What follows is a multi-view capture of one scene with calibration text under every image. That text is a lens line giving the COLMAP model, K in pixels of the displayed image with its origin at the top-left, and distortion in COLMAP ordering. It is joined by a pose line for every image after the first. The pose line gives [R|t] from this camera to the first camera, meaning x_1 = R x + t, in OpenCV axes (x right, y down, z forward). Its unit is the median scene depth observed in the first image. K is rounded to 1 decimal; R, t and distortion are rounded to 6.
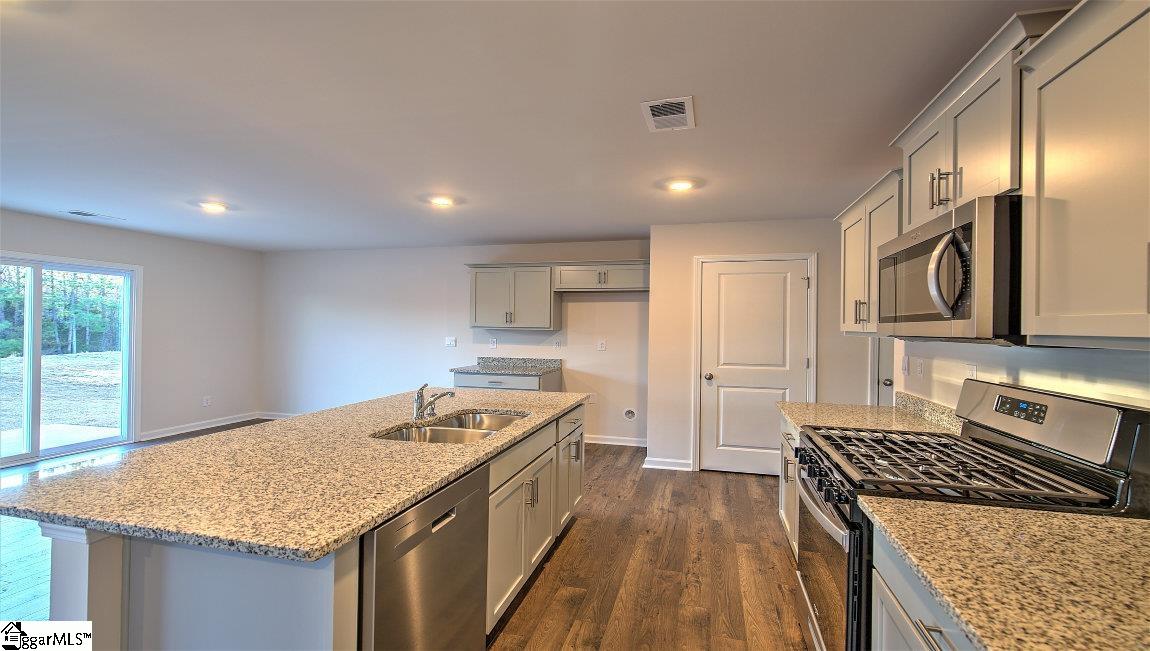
lens RADIAL K [[501.3, 0, 575.0], [0, 501.3, 325.5], [0, 0, 1]] dist [0.005987, -0.000216]
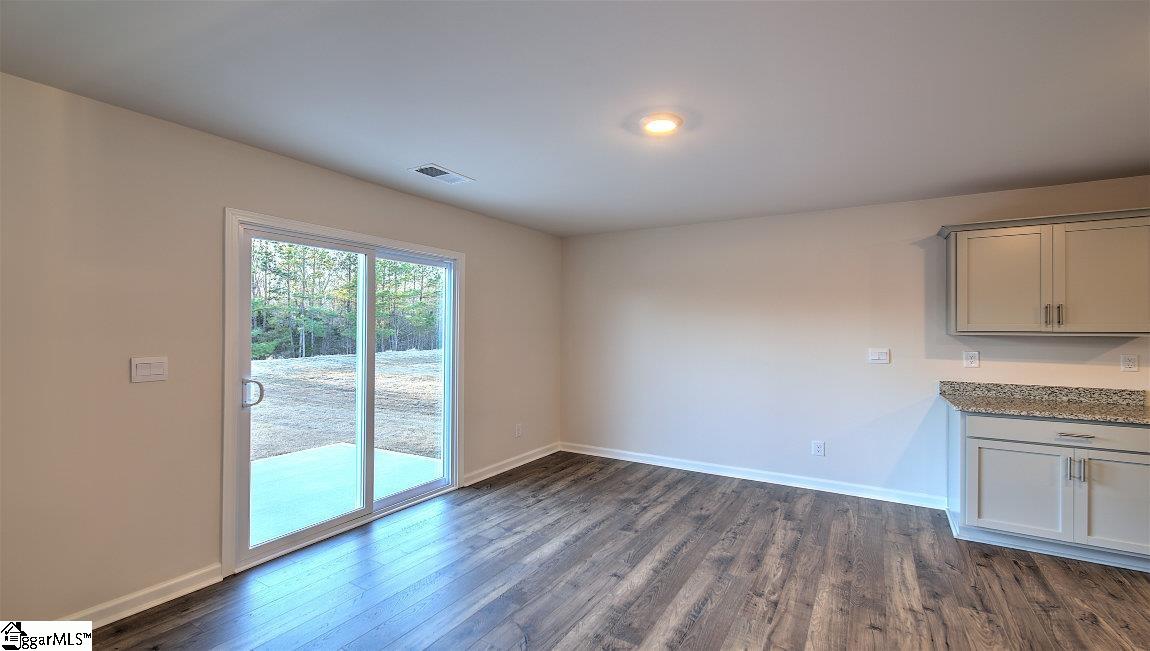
lens RADIAL K [[501.3, 0, 575.0], [0, 501.3, 325.5], [0, 0, 1]] dist [0.005987, -0.000216]
pose [[0.962618, -0.009799, -0.270685, -0.501322], [0.008441, 0.999945, -0.006178, -0.004825], [0.270731, 0.003662, 0.962648, 0.324974]]
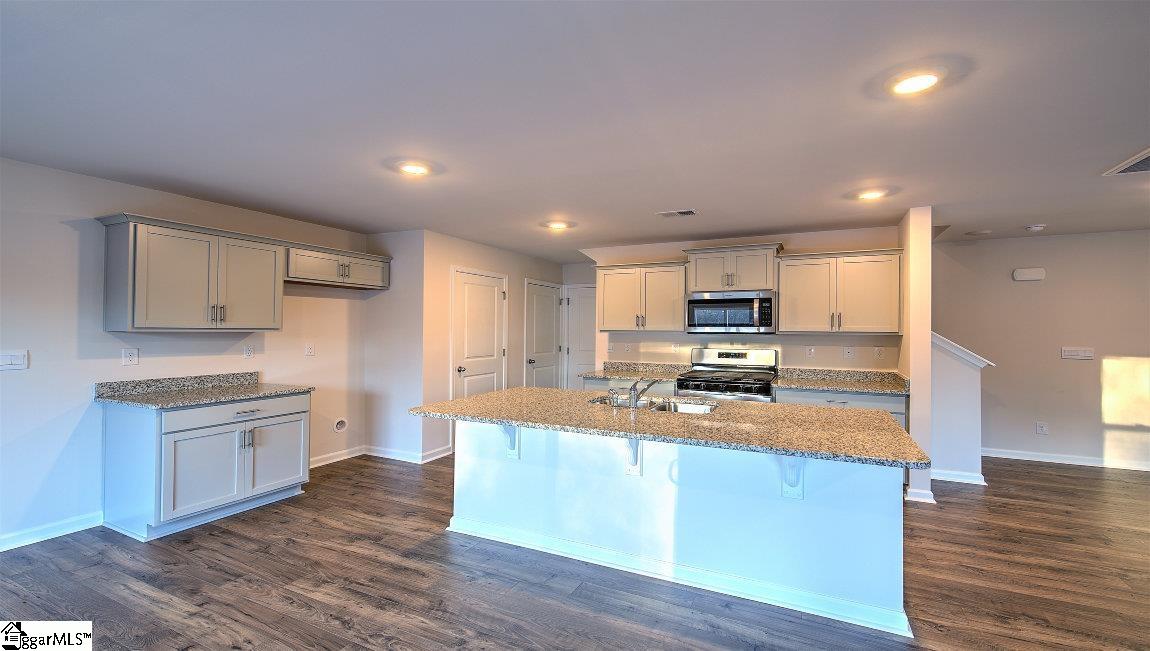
lens RADIAL K [[501.3, 0, 575.0], [0, 501.3, 325.5], [0, 0, 1]] dist [0.005987, -0.000216]
pose [[0.189608, -0.001788, 0.981858, -0.697487], [-0.007555, 0.999966, 0.003280, -0.005936], [-0.981831, -0.008040, 0.189588, 0.429958]]
